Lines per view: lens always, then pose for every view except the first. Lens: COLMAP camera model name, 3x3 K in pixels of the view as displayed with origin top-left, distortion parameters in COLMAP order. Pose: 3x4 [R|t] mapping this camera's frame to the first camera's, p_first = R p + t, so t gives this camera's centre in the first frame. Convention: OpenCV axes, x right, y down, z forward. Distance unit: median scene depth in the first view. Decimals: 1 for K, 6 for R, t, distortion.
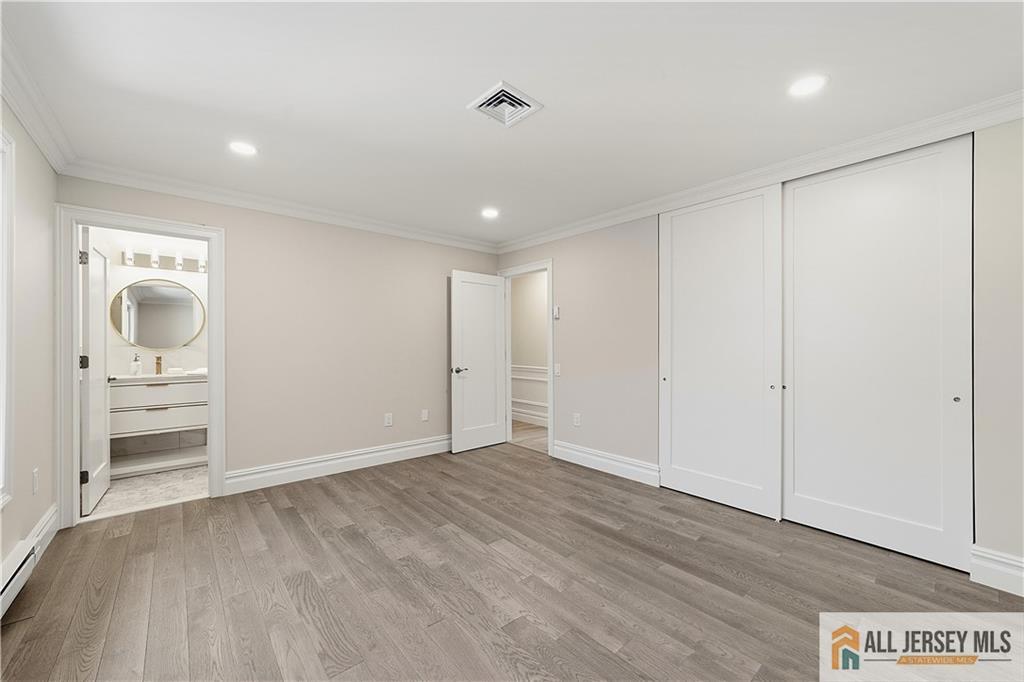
lens RADIAL K [[397.1, 0, 514.2], [0, 397.1, 344.0], [0, 0, 1]] dist [0.000897, 0.000273]
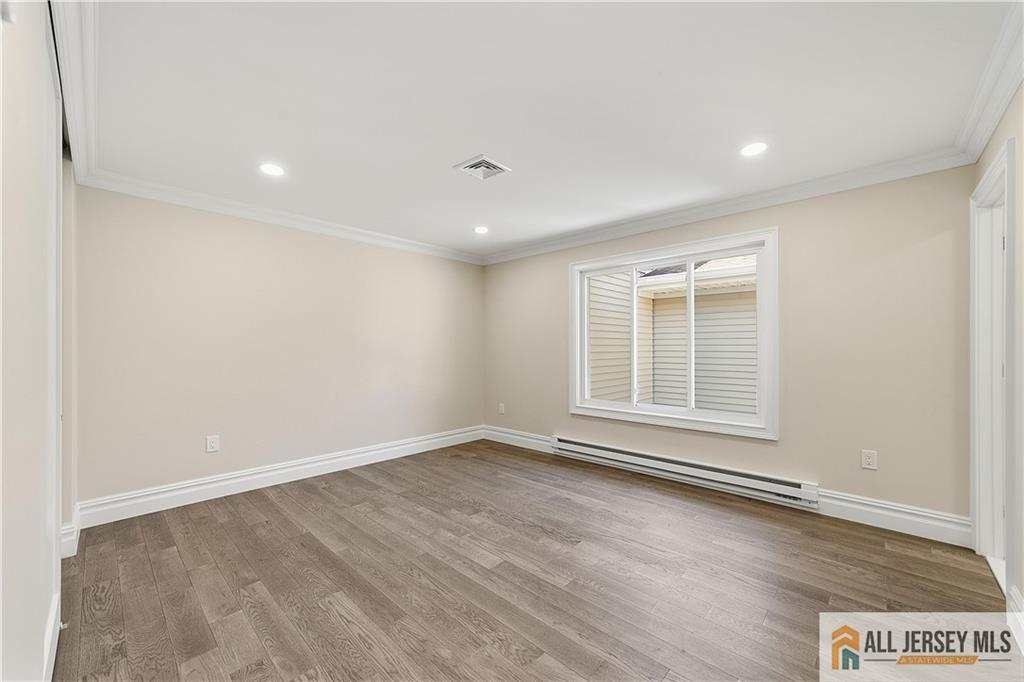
lens RADIAL K [[397.1, 0, 514.2], [0, 397.1, 344.0], [0, 0, 1]] dist [0.000897, 0.000273]
pose [[-0.994087, 0.000824, -0.108582, 0.012680], [0.002048, 0.999936, -0.011167, 0.000519], [0.108566, -0.011324, -0.994025, 1.900595]]
